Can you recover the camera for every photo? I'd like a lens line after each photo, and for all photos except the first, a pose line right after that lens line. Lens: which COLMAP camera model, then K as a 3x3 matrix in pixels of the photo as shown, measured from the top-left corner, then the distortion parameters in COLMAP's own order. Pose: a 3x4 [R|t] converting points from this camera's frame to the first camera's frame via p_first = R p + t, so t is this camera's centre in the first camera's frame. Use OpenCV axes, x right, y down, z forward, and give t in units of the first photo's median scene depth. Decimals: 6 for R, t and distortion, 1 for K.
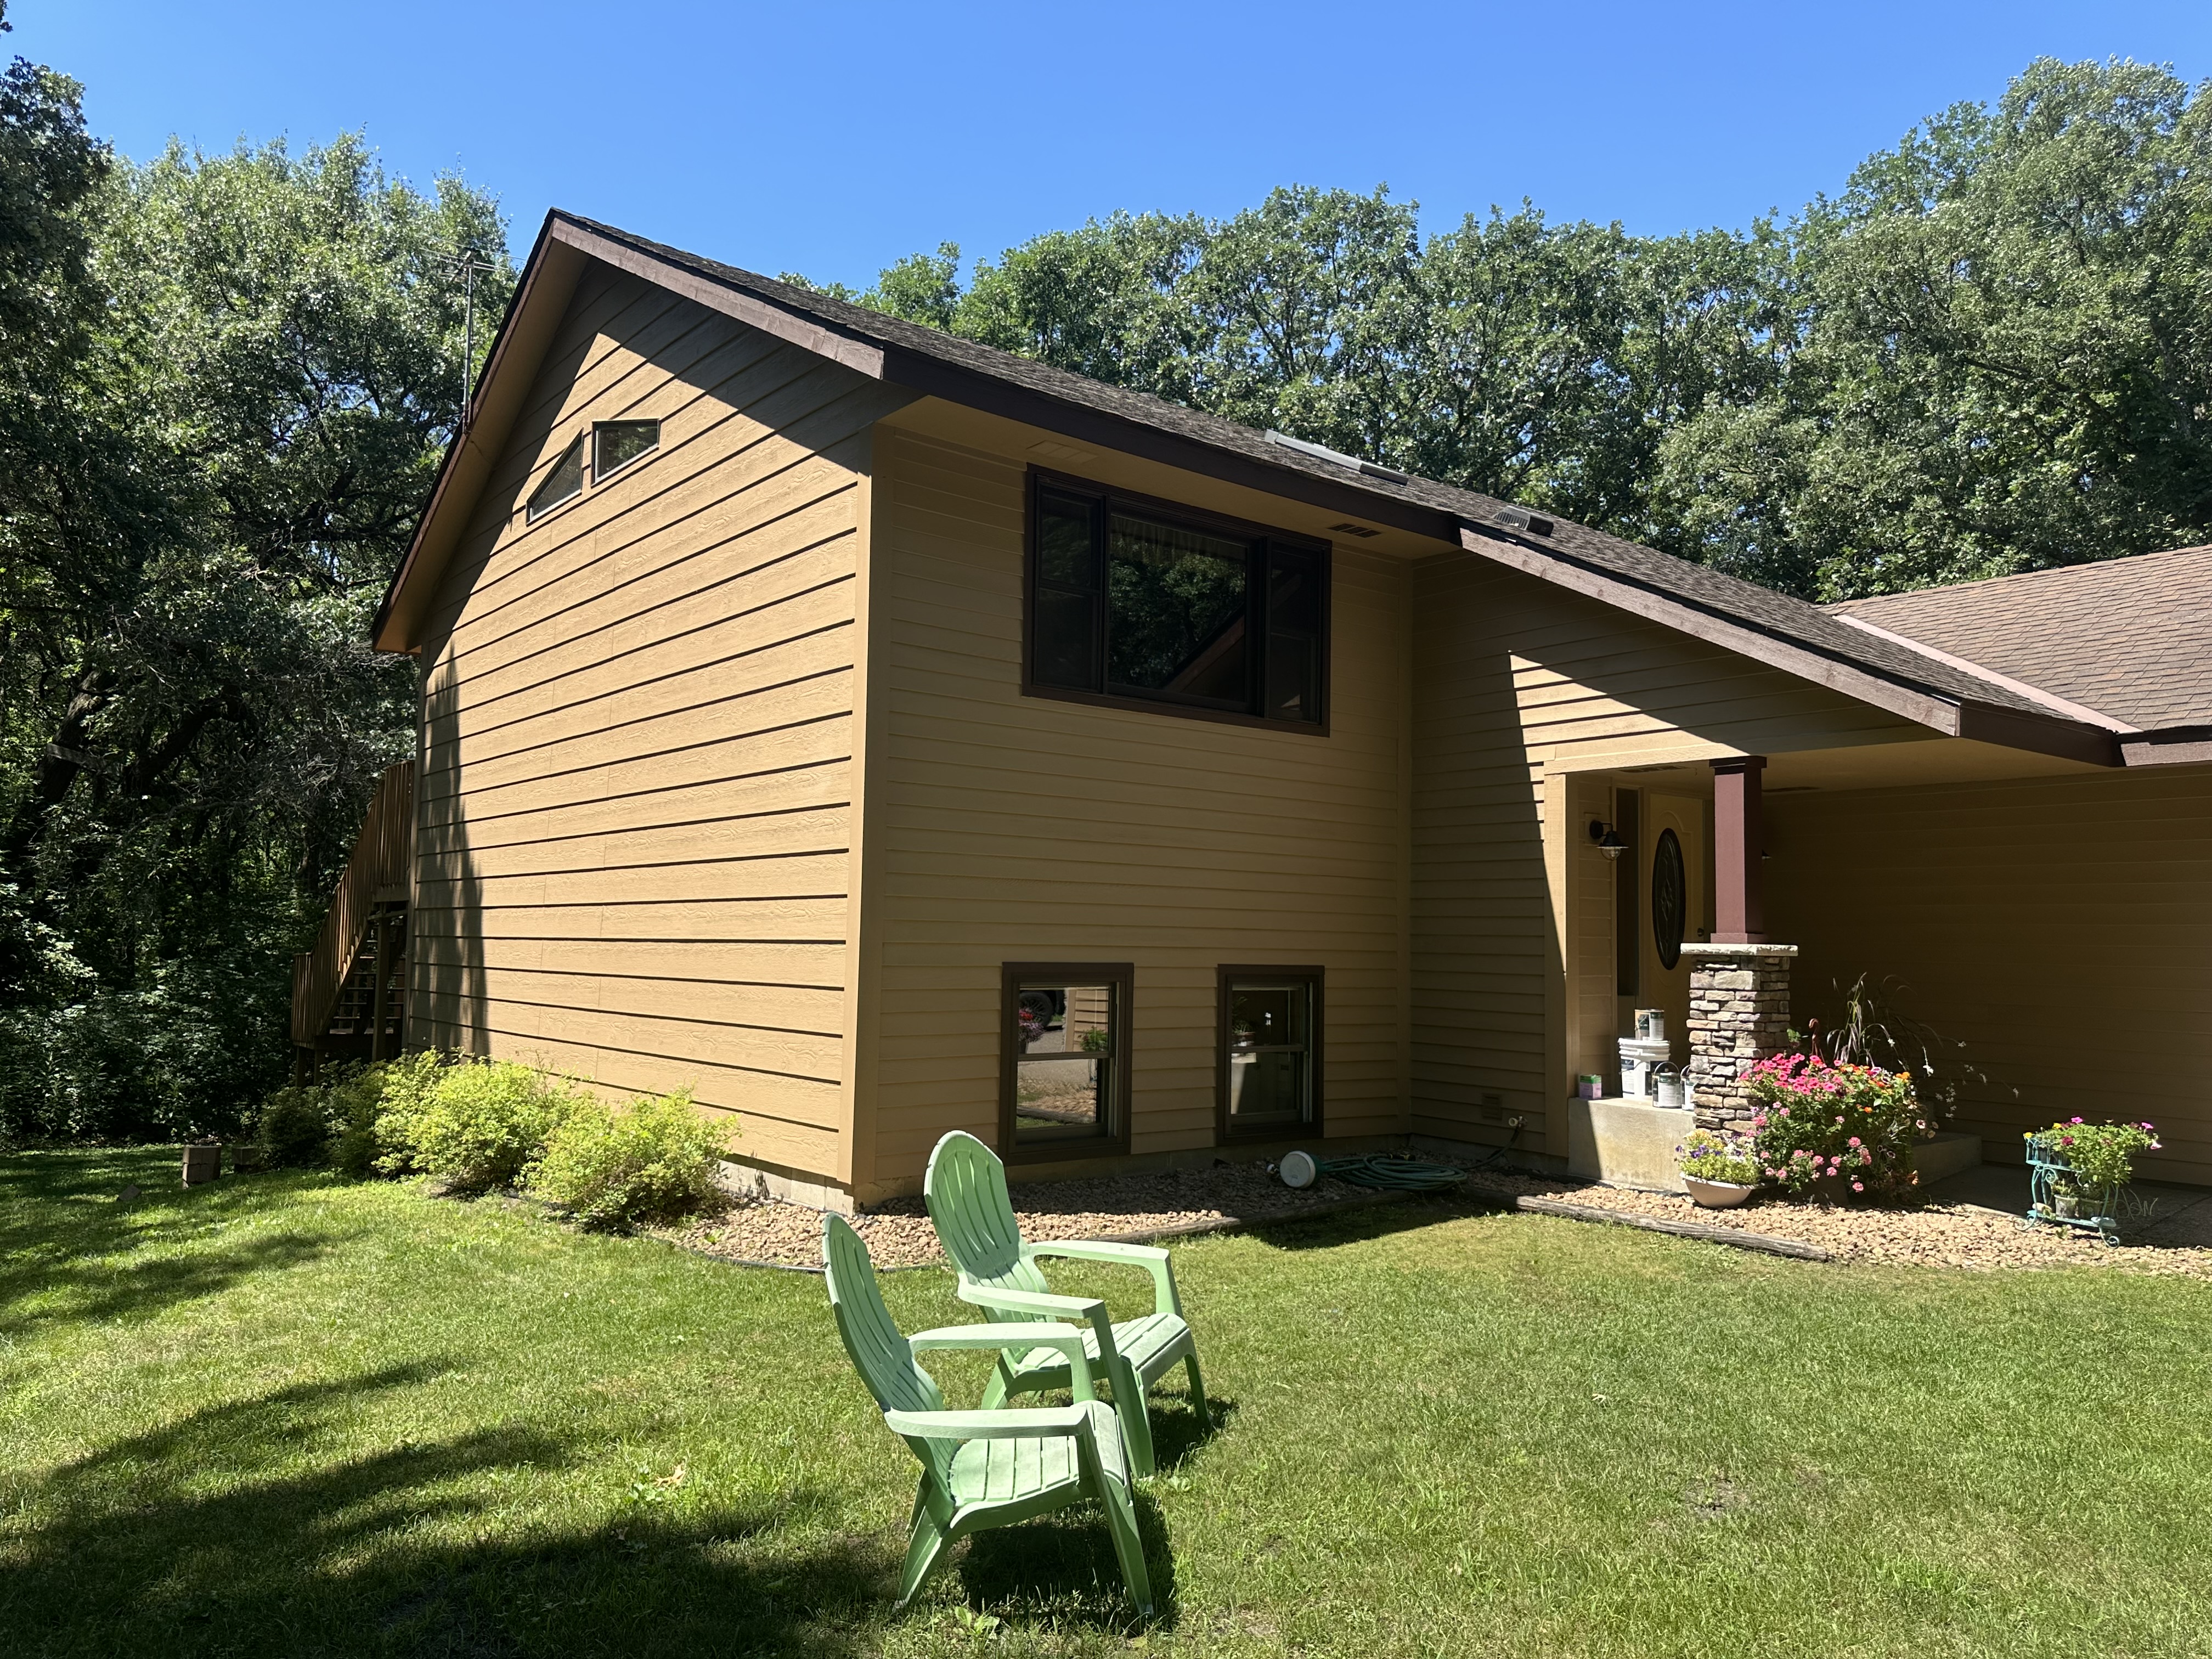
lens RADIAL K [[1579.1, 0, 1091.7], [0, 1579.1, 825.0], [0, 0, 1]] dist [0.082725, -0.120963]
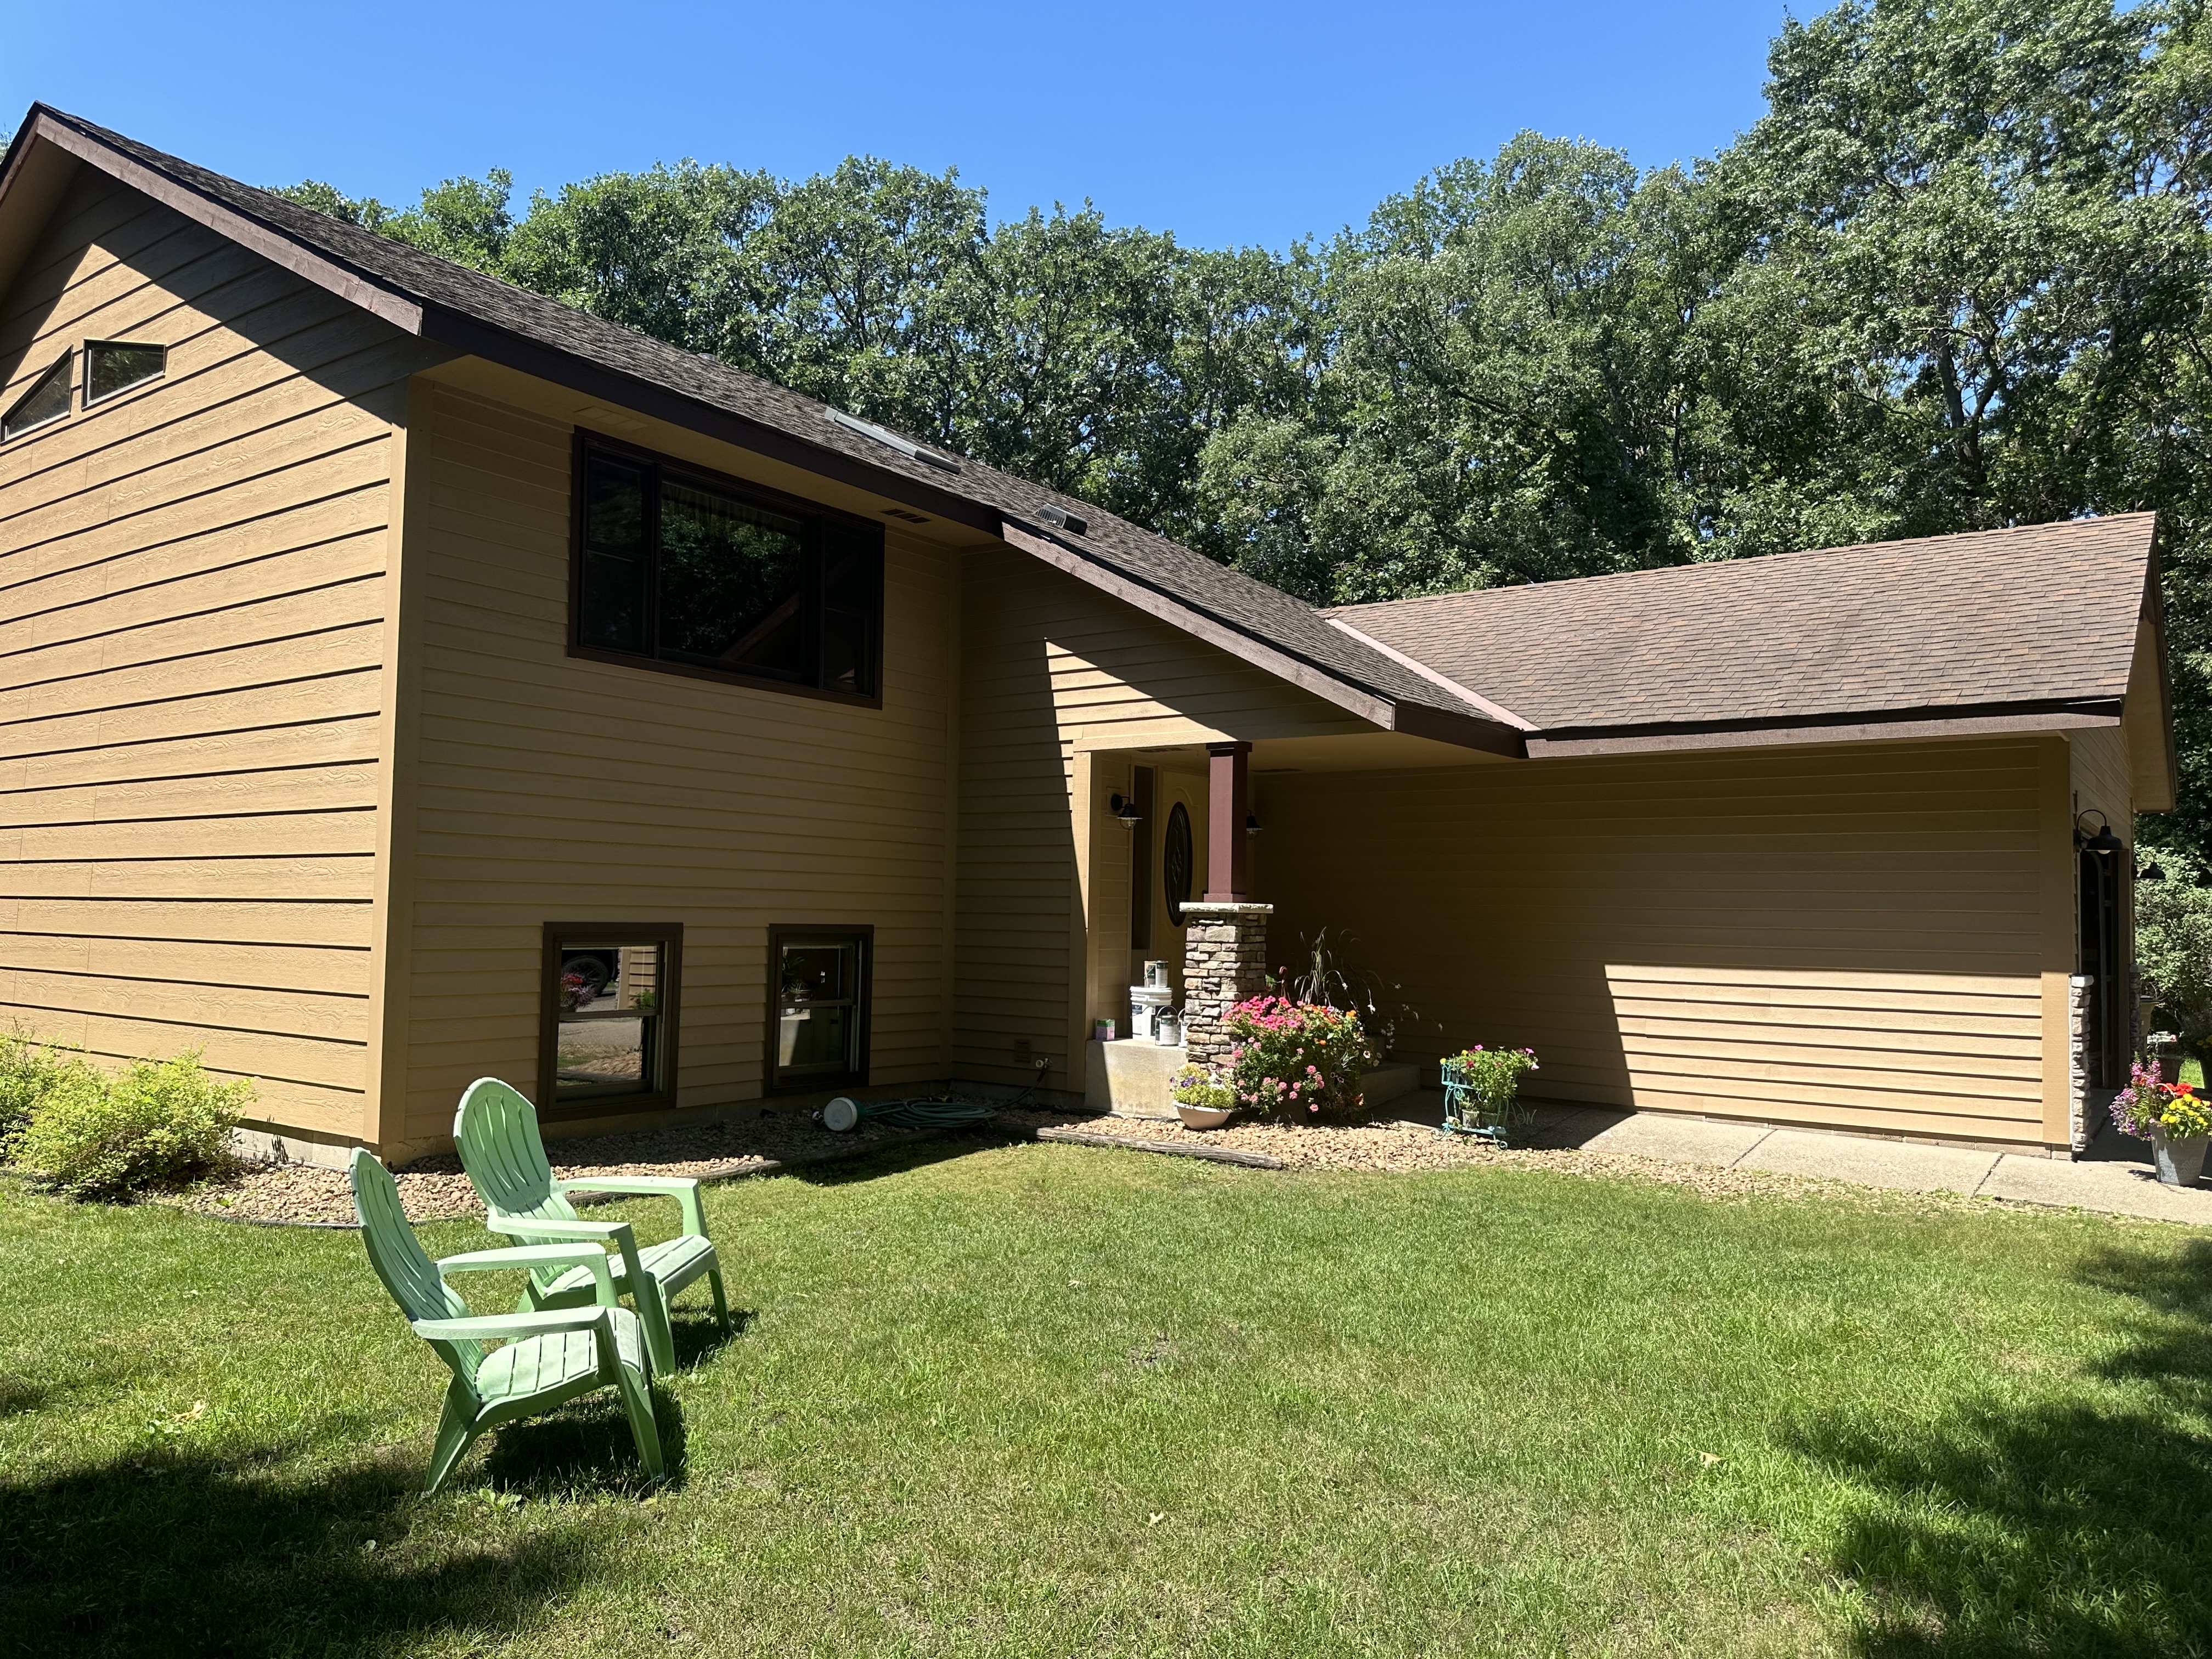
lens RADIAL K [[1579.1, 0, 1122.7], [0, 1579.1, 835.5], [0, 0, 1]] dist [0.082725, -0.120963]
pose [[0.959839, 0.012733, 0.280263, 0.010666], [-0.021077, 0.999419, 0.026780, -0.003537], [-0.279759, -0.031611, 0.959550, -0.074418]]
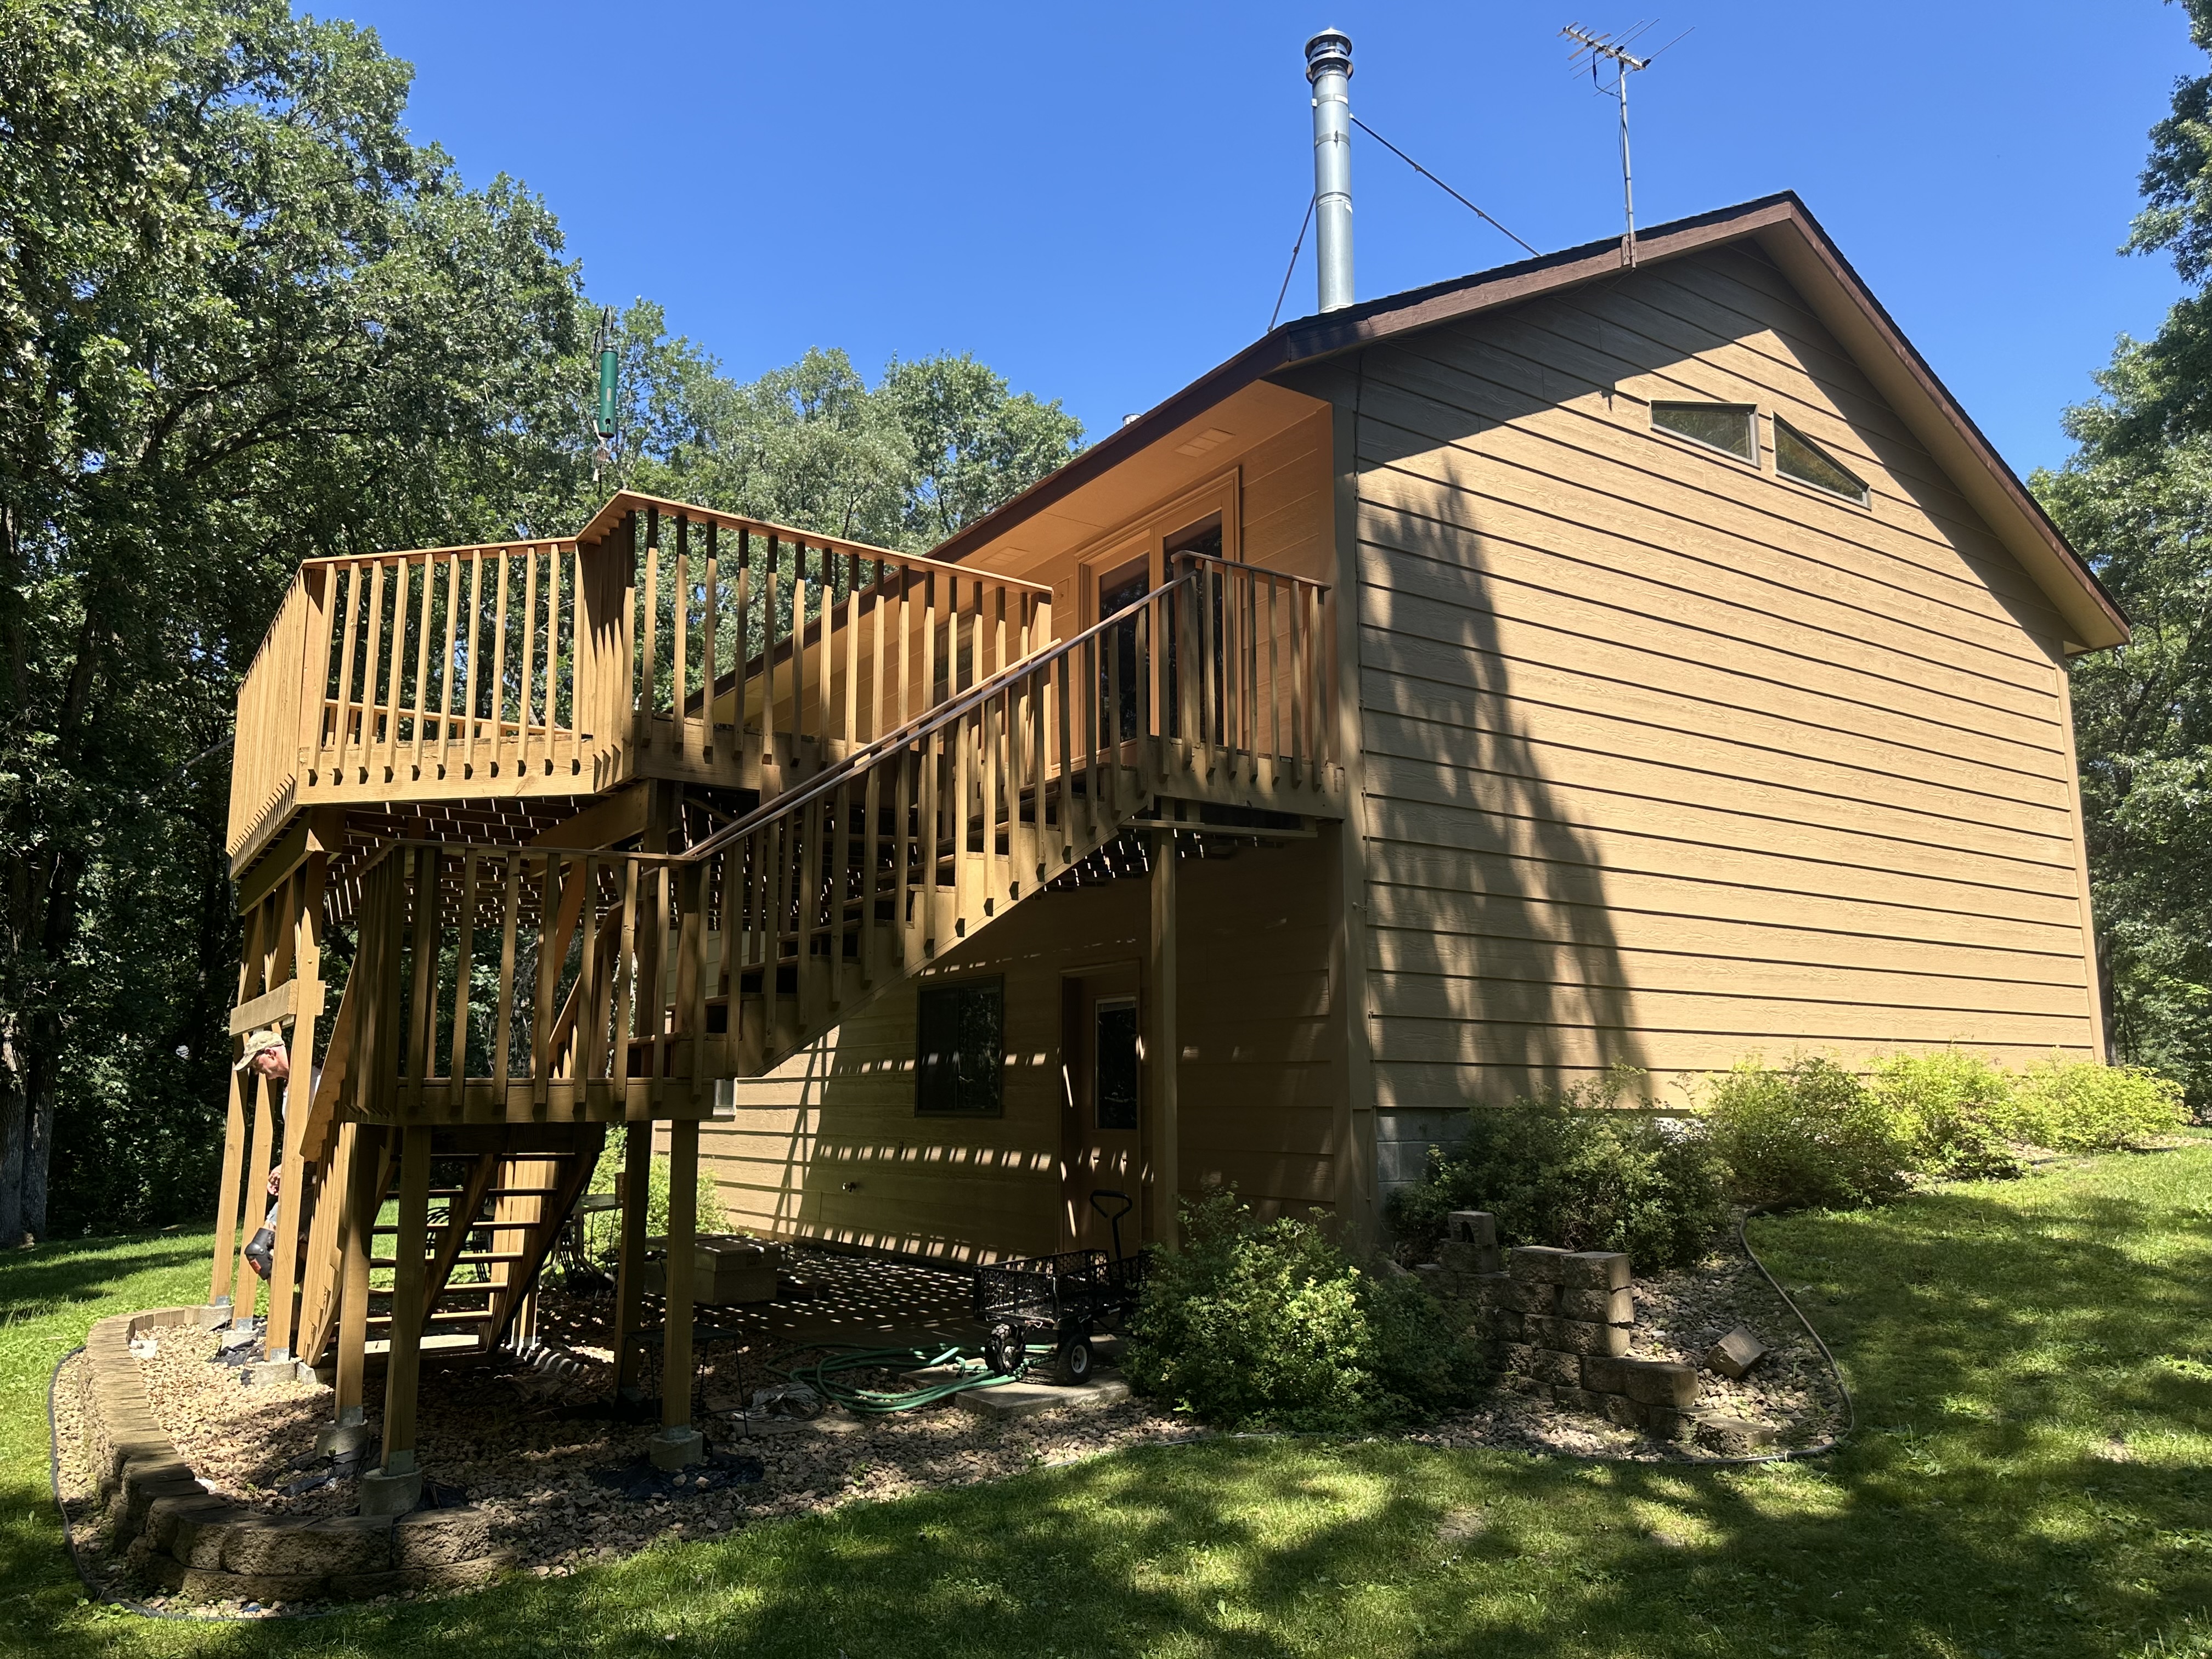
lens RADIAL K [[1579.1, 0, 1105.9], [0, 1579.1, 832.6], [0, 0, 1]] dist [0.082725, -0.120963]
pose [[0.058641, 0.150140, 0.986924, -1.461688], [-0.069877, 0.986818, -0.145972, 0.205740], [-0.995831, -0.060404, 0.068359, 1.515080]]
